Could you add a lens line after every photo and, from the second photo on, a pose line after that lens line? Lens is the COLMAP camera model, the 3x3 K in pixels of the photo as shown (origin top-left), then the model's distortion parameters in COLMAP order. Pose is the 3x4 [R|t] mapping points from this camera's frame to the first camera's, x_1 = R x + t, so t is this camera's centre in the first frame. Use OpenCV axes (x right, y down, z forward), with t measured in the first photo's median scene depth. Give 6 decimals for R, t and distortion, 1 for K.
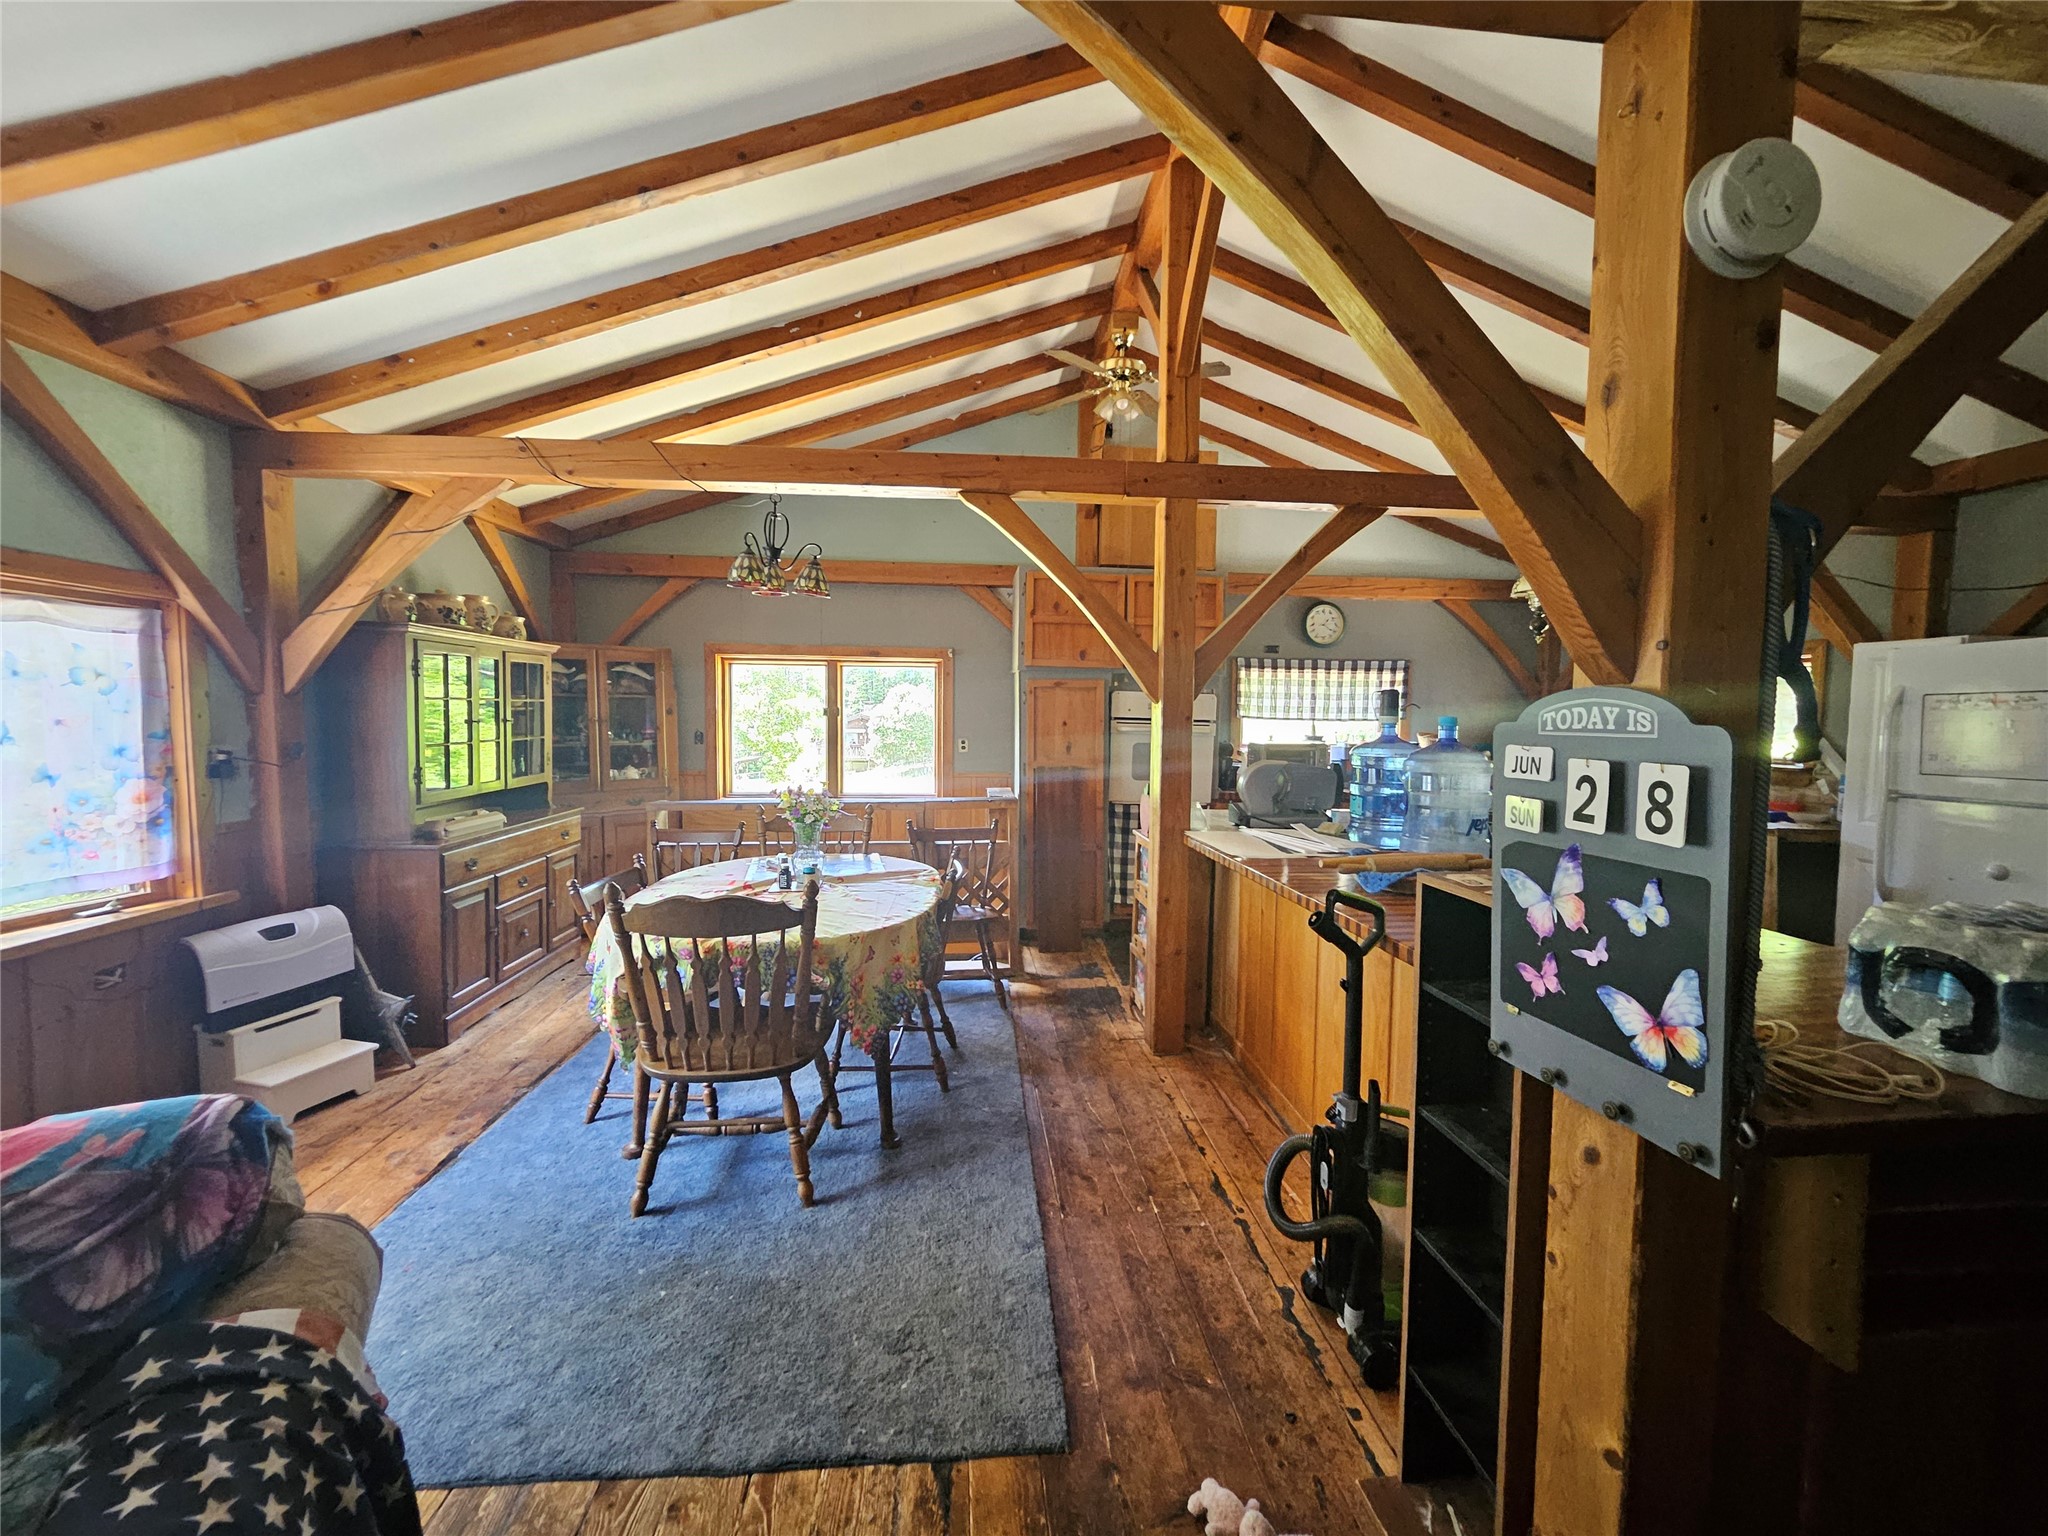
lens RADIAL K [[816.3, 0, 1030.0], [0, 816.3, 762.7], [0, 0, 1]] dist [0.000634, 0.000258]
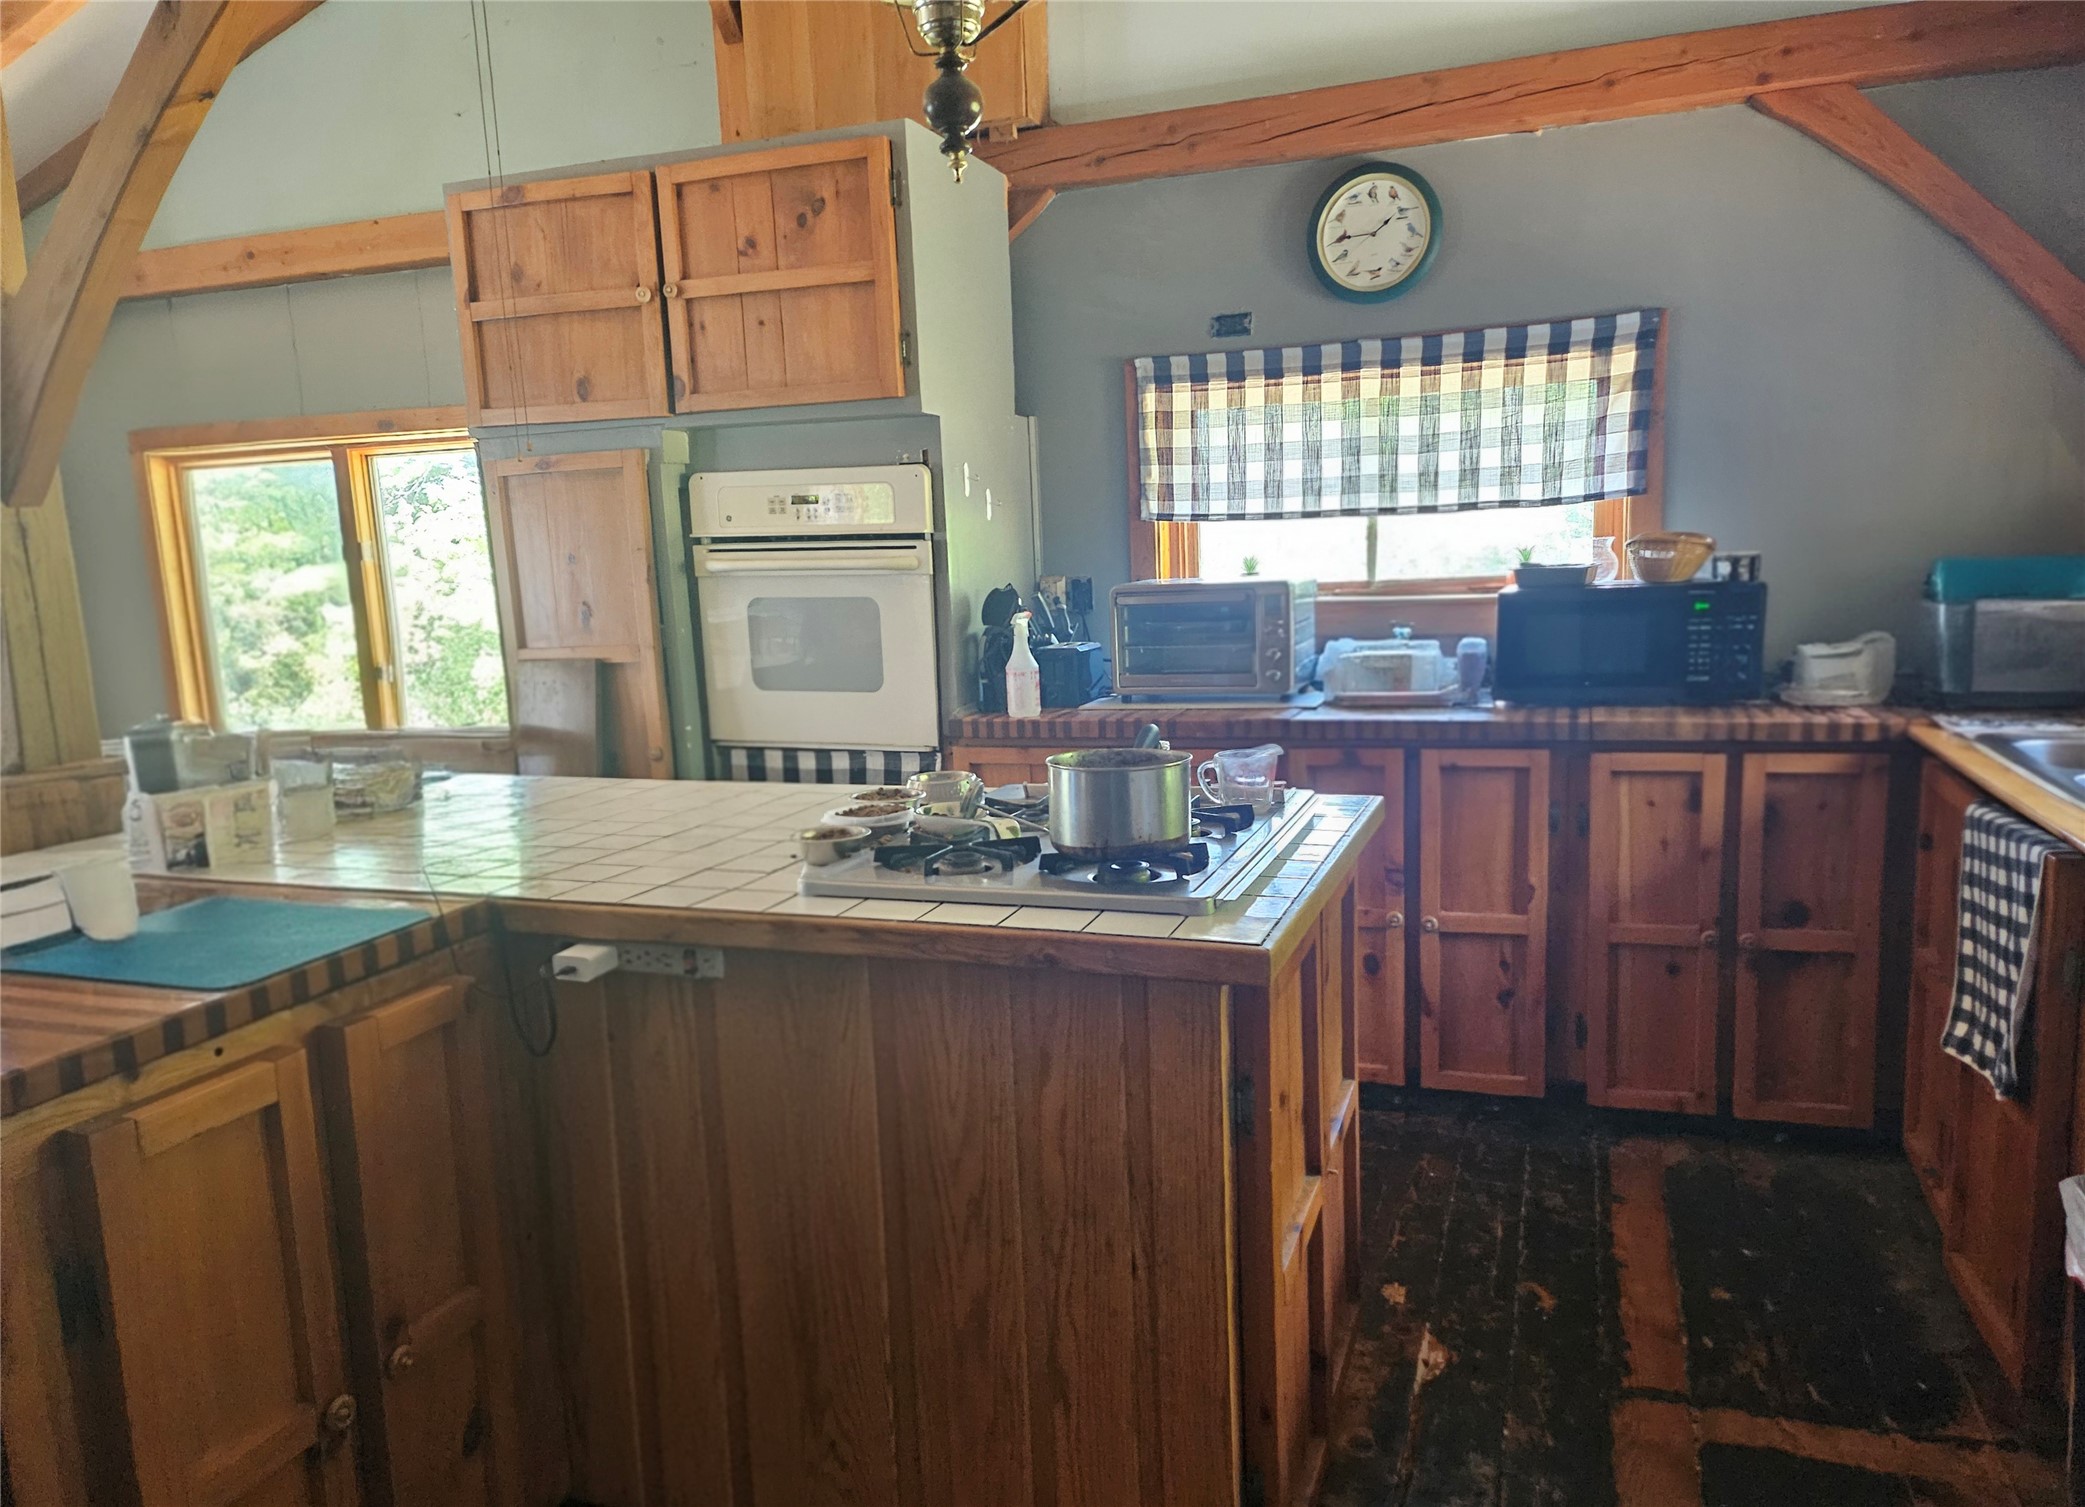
lens RADIAL K [[1434.8, 0, 1044.7], [0, 1434.8, 759.5], [0, 0, 1]] dist [0.045928, -0.002330]
pose [[0.902798, 0.016584, -0.429746, 0.539888], [0.026487, 0.995215, 0.094051, -0.008494], [0.429249, -0.096292, 0.898038, 0.391675]]
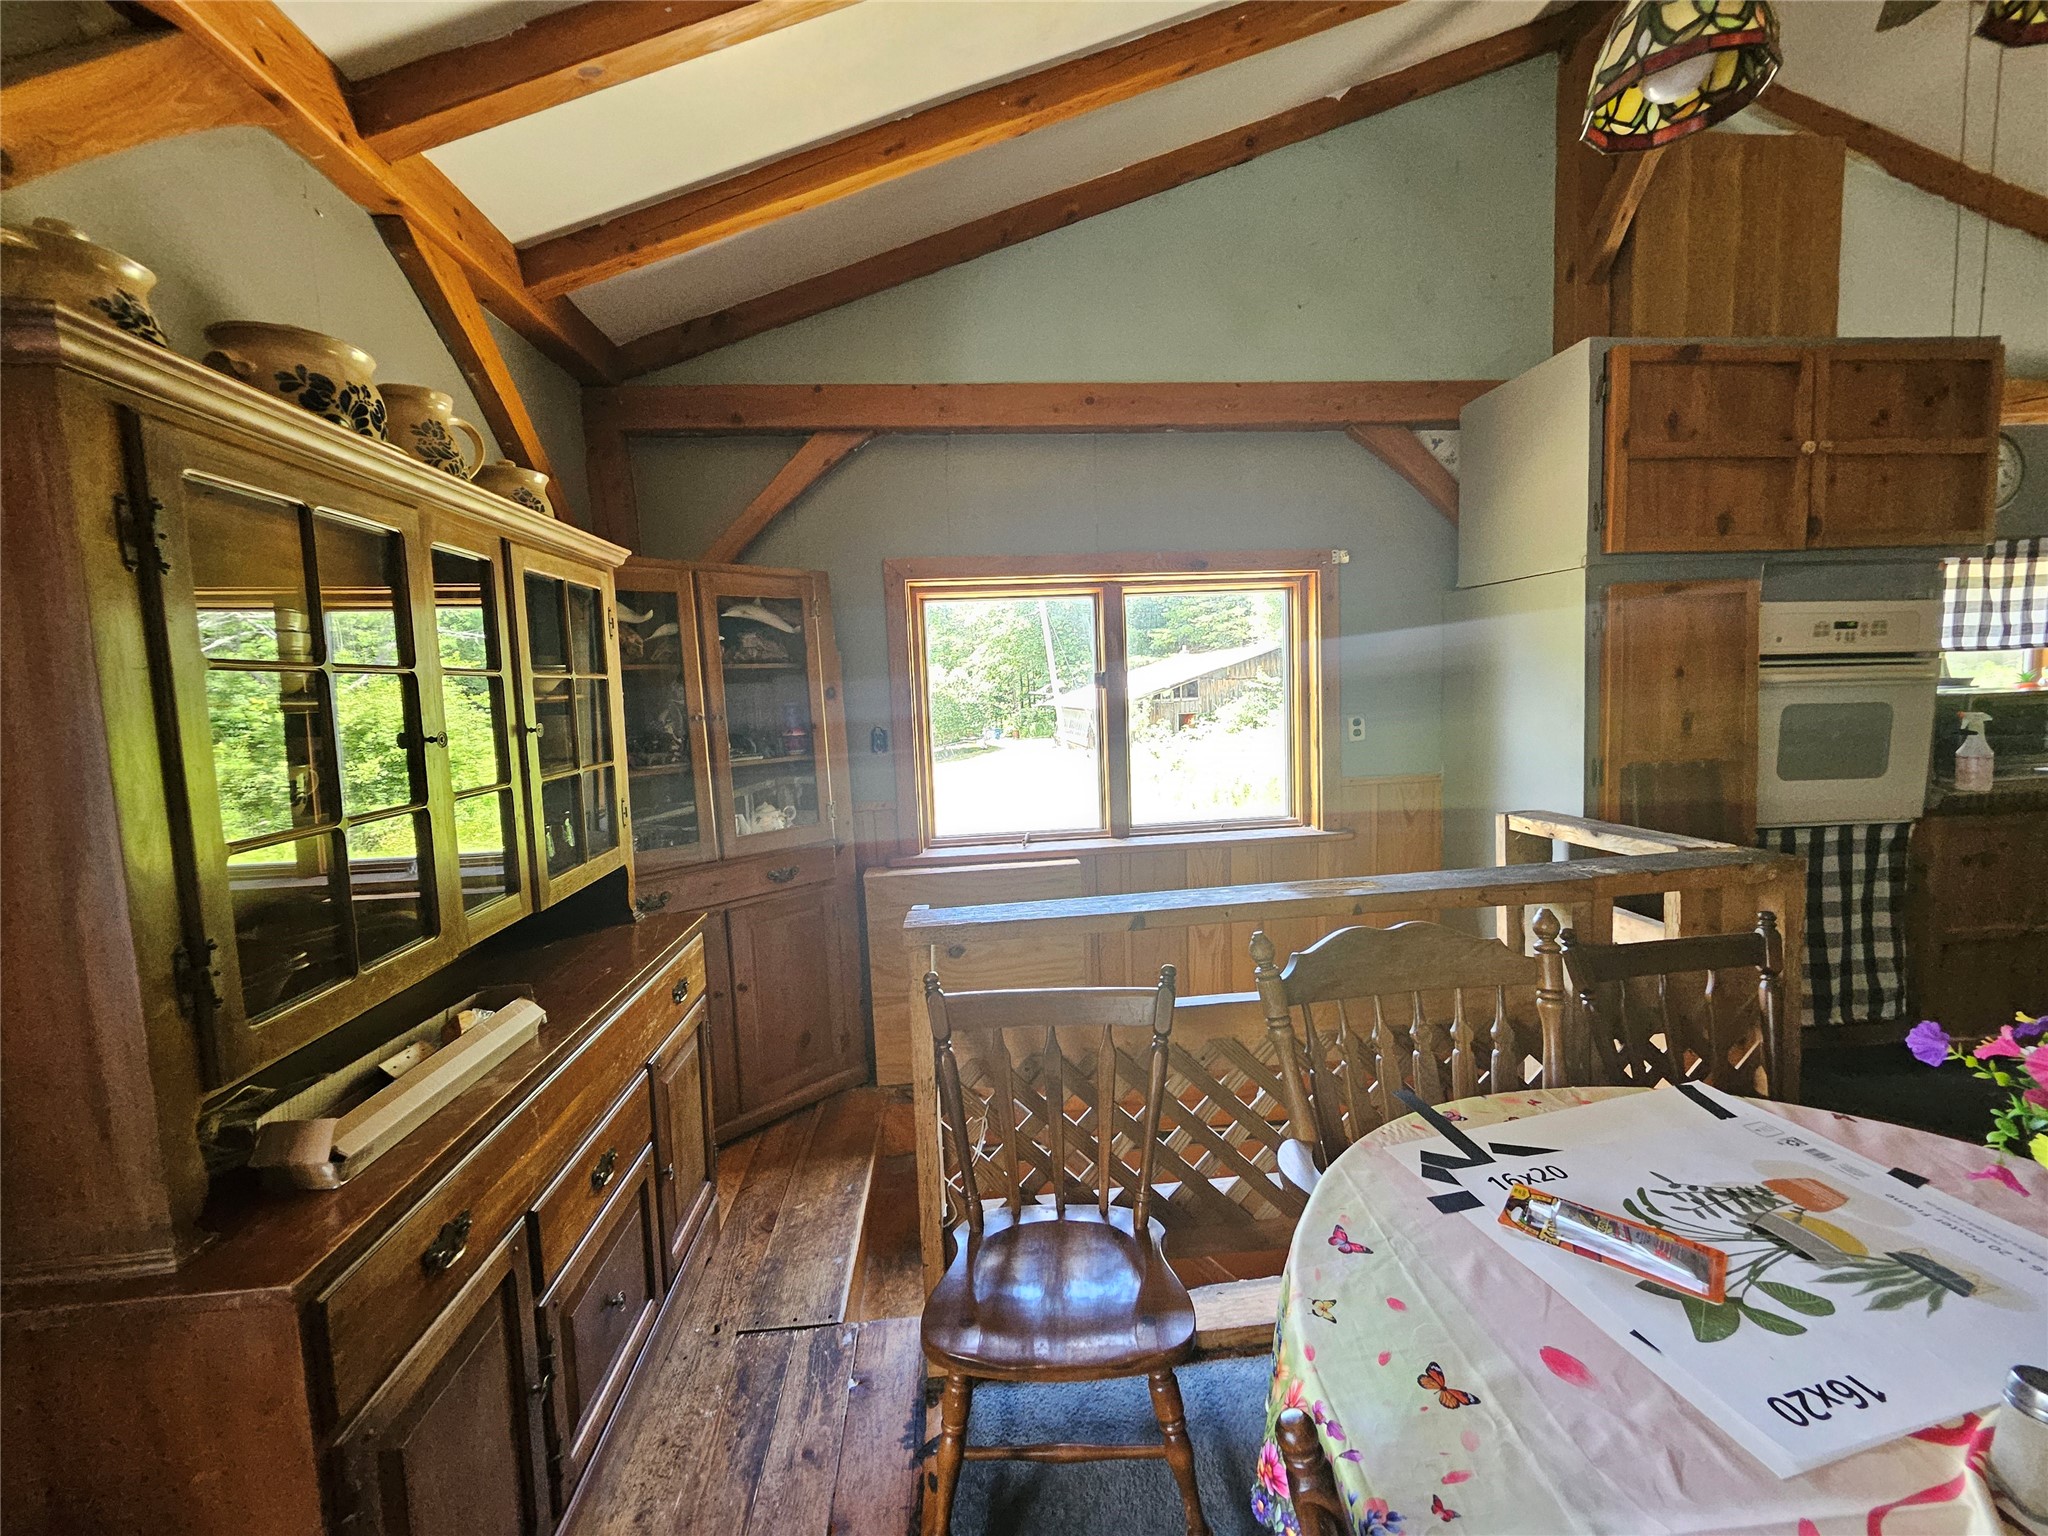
lens RADIAL K [[816.3, 0, 1028.2], [0, 816.3, 766.5], [0, 0, 1]] dist [0.000634, 0.000258]
pose [[0.998654, -0.051298, -0.007631, -0.311021], [0.051520, 0.998140, 0.032596, -0.026577], [0.005944, -0.032945, 0.999439, 0.476979]]
